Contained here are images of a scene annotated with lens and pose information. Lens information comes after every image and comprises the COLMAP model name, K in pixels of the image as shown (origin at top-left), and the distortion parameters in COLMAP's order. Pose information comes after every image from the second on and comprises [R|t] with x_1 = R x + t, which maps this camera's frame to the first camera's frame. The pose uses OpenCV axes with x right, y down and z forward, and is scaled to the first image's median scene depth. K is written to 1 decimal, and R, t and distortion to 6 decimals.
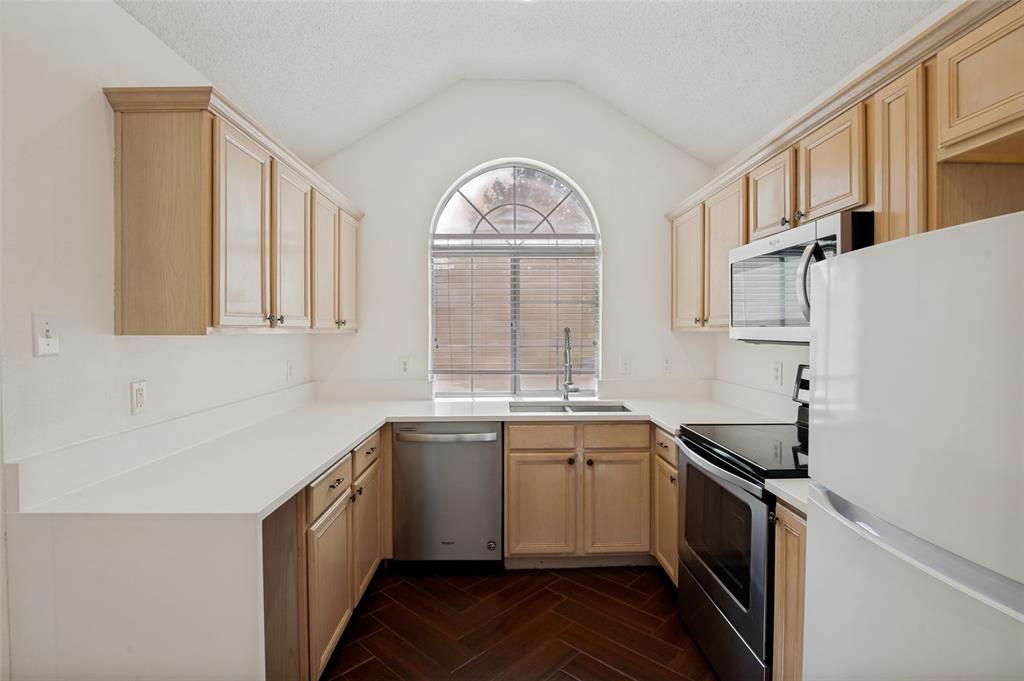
lens RADIAL K [[496.9, 0, 510.8], [0, 496.9, 336.8], [0, 0, 1]] dist [-0.002106, -0.000392]
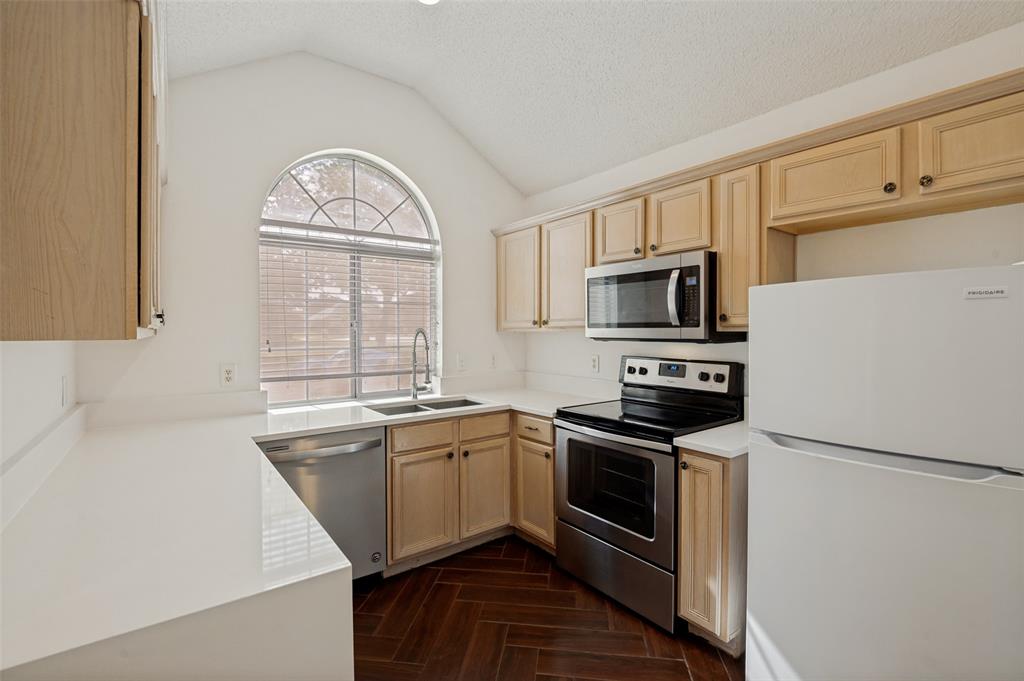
lens RADIAL K [[465.9, 0, 514.9], [0, 465.9, 336.6], [0, 0, 1]] dist [-0.003656, -0.000692]
pose [[0.808831, -0.009504, 0.587964, -0.333941], [0.009547, 0.999950, 0.003030, -0.002599], [-0.587963, 0.003162, 0.808881, 0.117643]]
